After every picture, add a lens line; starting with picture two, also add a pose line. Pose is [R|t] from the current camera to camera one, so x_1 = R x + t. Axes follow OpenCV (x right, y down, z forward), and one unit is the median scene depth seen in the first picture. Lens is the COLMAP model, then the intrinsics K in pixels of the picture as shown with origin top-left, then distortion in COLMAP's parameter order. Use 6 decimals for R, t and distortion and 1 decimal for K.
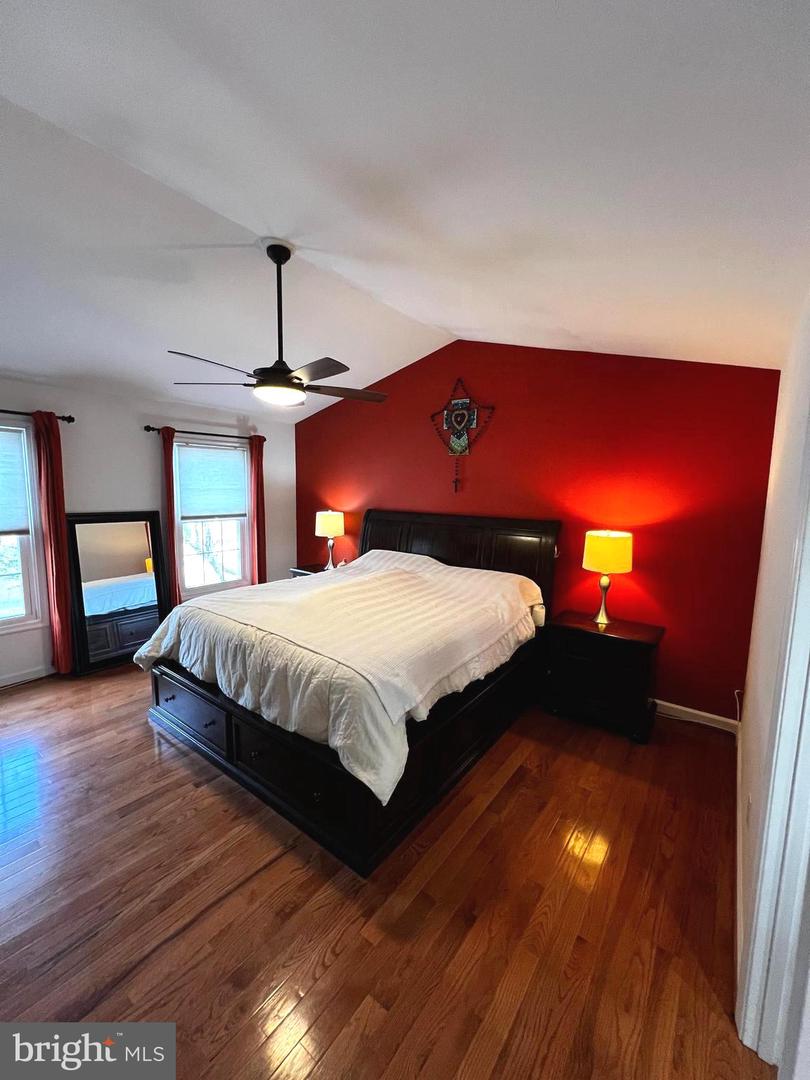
lens RADIAL K [[436.1, 0, 405.0], [0, 436.1, 540.0], [0, 0, 1]] dist [-0.000707, -0.000036]
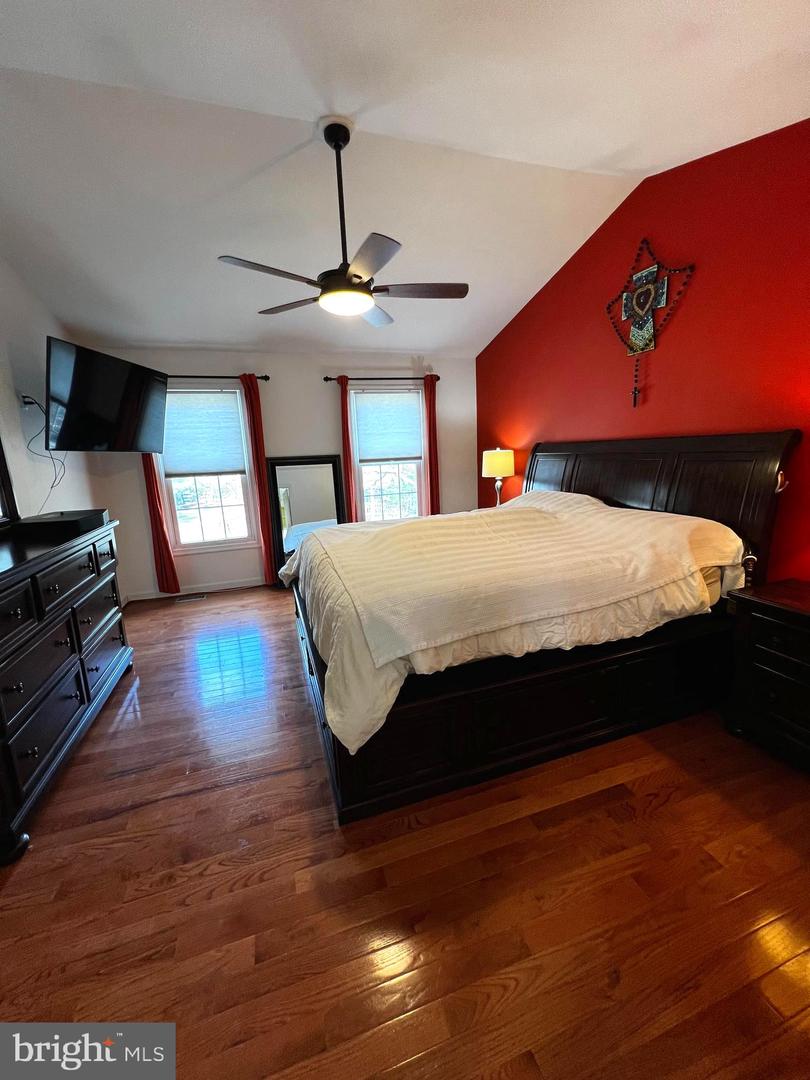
lens RADIAL K [[431.7, 0, 405.0], [0, 431.7, 540.0], [0, 0, 1]] dist [-0.005514, 0.000171]
pose [[0.822117, 0.062531, -0.565873, 0.228901], [-0.012611, 0.995706, 0.091707, 0.051728], [0.569178, -0.068258, 0.819376, 0.184570]]
